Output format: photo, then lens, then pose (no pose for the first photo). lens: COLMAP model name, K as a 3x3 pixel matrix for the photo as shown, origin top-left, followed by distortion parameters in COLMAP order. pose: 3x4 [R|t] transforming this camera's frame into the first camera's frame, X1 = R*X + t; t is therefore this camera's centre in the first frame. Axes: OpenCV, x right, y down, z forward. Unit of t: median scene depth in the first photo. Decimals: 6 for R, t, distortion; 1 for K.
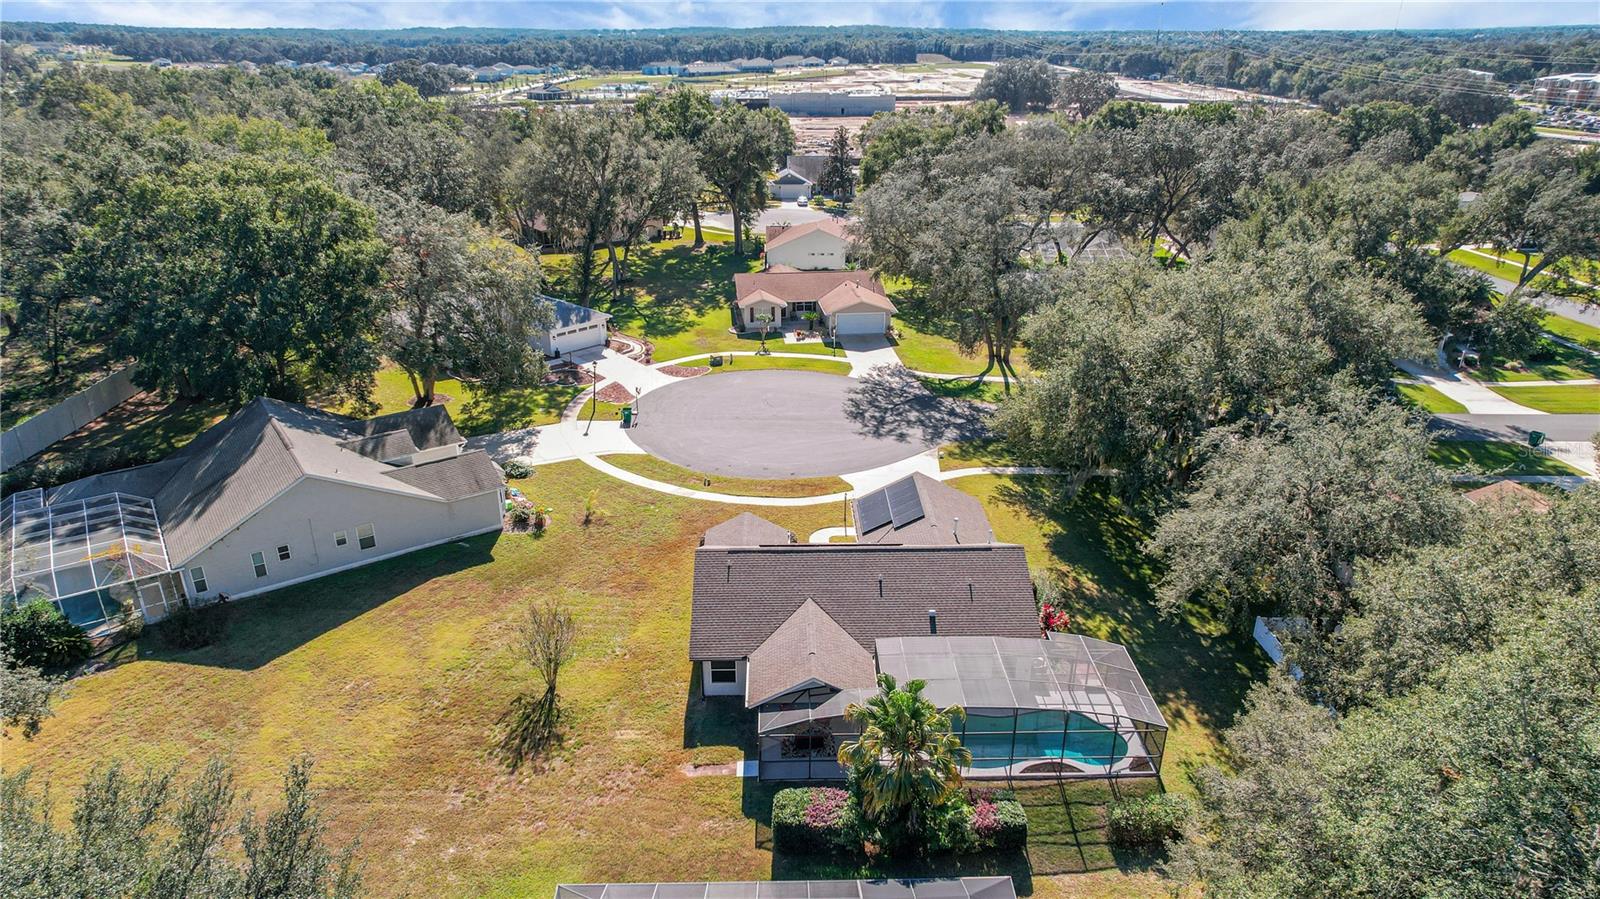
lens RADIAL K [[1008.3, 0, 800.0], [0, 1008.3, 449.5], [0, 0, 1]] dist [-0.034928, 0.056072]
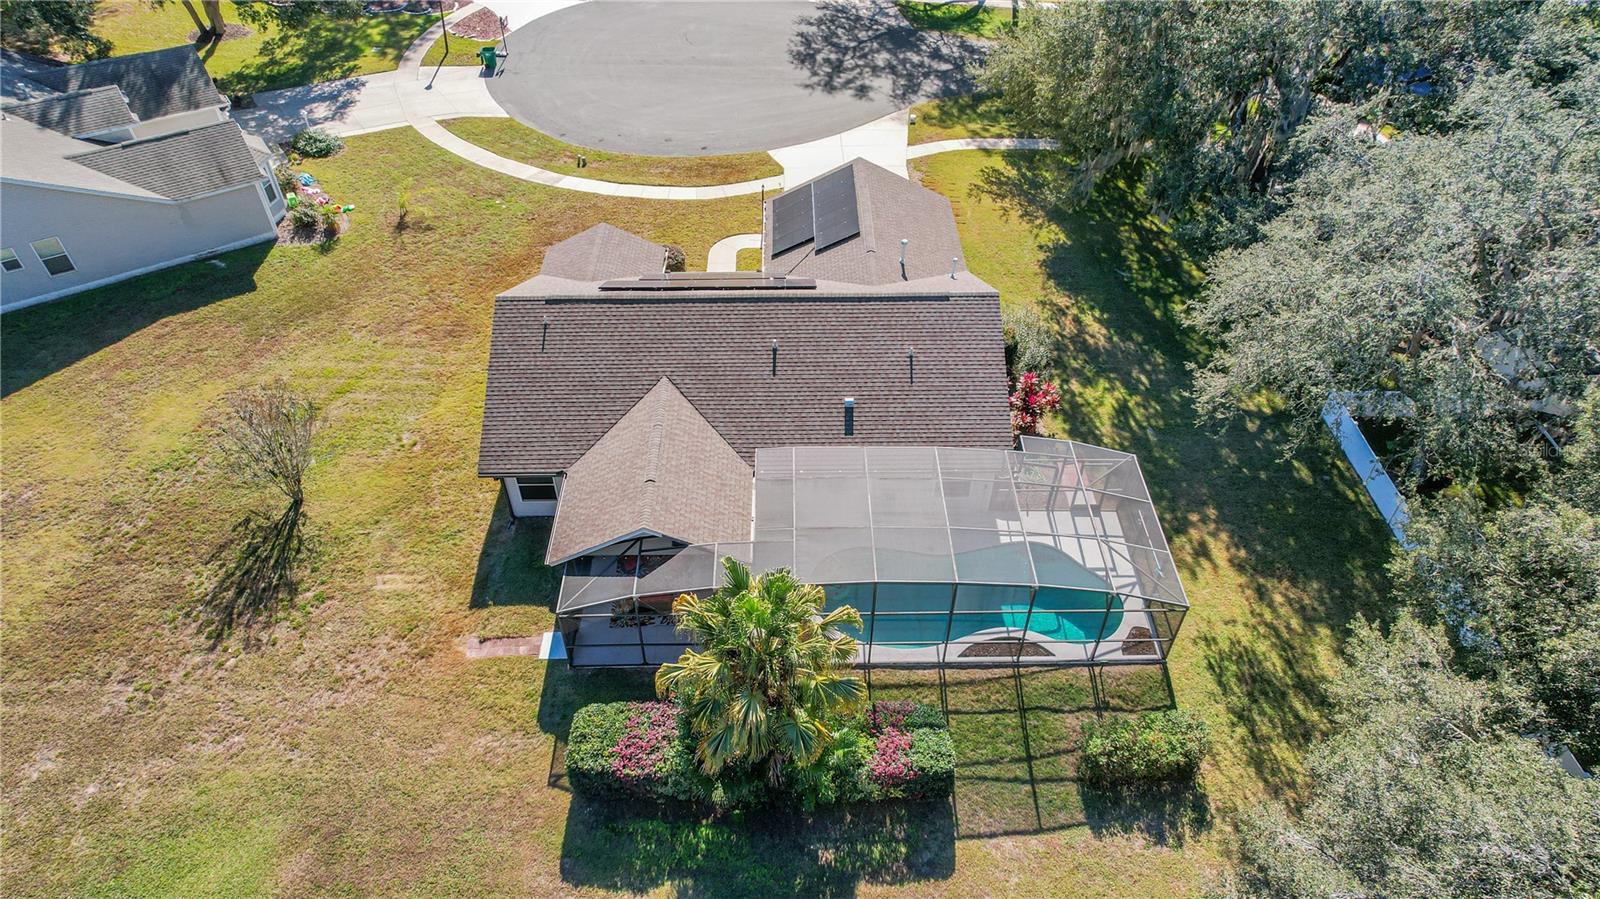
lens RADIAL K [[1008.3, 0, 800.0], [0, 1008.3, 449.5], [0, 0, 1]] dist [-0.034928, 0.056072]
pose [[0.999957, 0.005902, -0.007164, 0.091629], [-0.003028, 0.937021, 0.349261, -0.034215], [0.008775, -0.349224, 0.936998, 0.326591]]
